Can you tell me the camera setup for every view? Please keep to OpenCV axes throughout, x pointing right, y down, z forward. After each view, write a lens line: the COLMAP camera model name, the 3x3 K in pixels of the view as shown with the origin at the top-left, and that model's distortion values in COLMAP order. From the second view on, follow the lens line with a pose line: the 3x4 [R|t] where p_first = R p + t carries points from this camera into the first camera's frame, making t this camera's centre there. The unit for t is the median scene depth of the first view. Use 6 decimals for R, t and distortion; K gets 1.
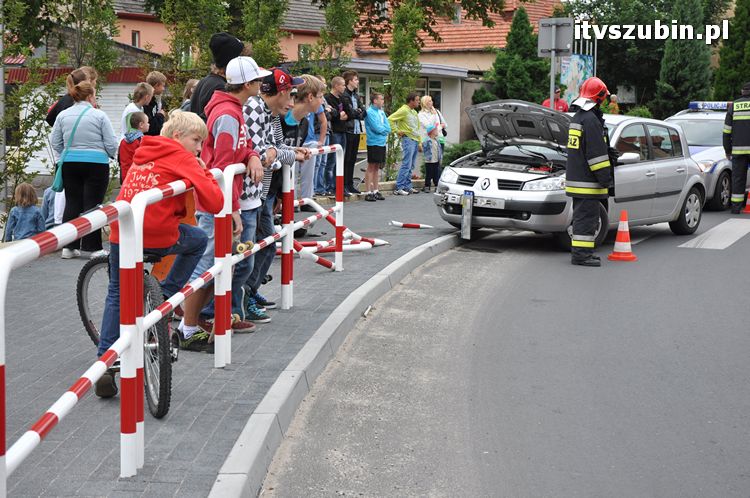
lens RADIAL K [[1204.8, 0, 375.0], [0, 1204.8, 249.0], [0, 0, 1]] dist [0.186843, 0.009822]
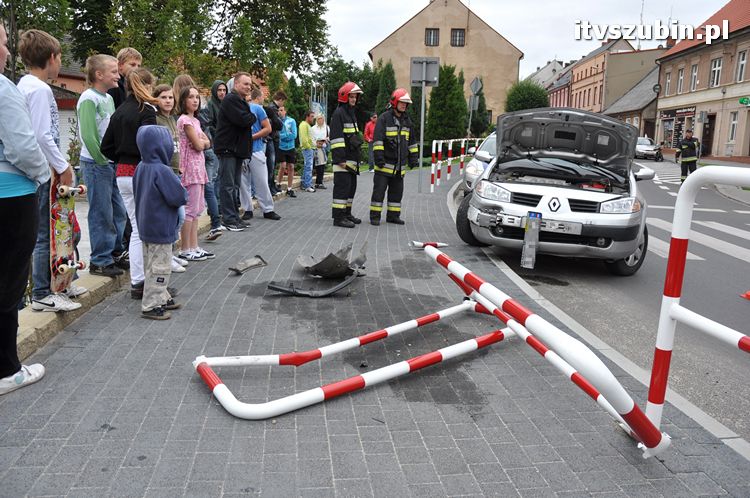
lens RADIAL K [[602.1, 0, 375.0], [0, 602.1, 249.0], [0, 0, 1]] dist [-0.178818, 0.197282]
pose [[0.958370, -0.035759, 0.283280, -0.147965], [0.013441, 0.996677, 0.080341, -0.057377], [-0.285211, -0.073188, 0.955666, 0.629762]]
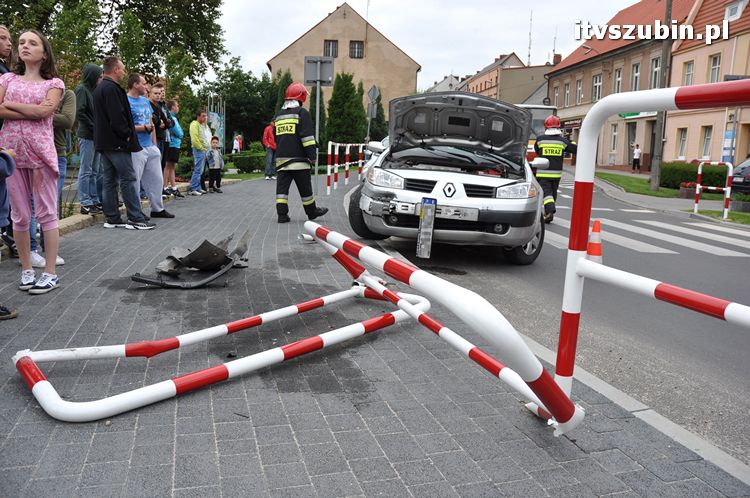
lens RADIAL K [[602.1, 0, 375.0], [0, 602.1, 249.0], [0, 0, 1]] dist [-0.178818, 0.197282]
pose [[0.899088, -0.051429, 0.434736, -0.129797], [0.026096, 0.997606, 0.064047, -0.041048], [-0.436989, -0.046239, 0.898278, 0.652916]]
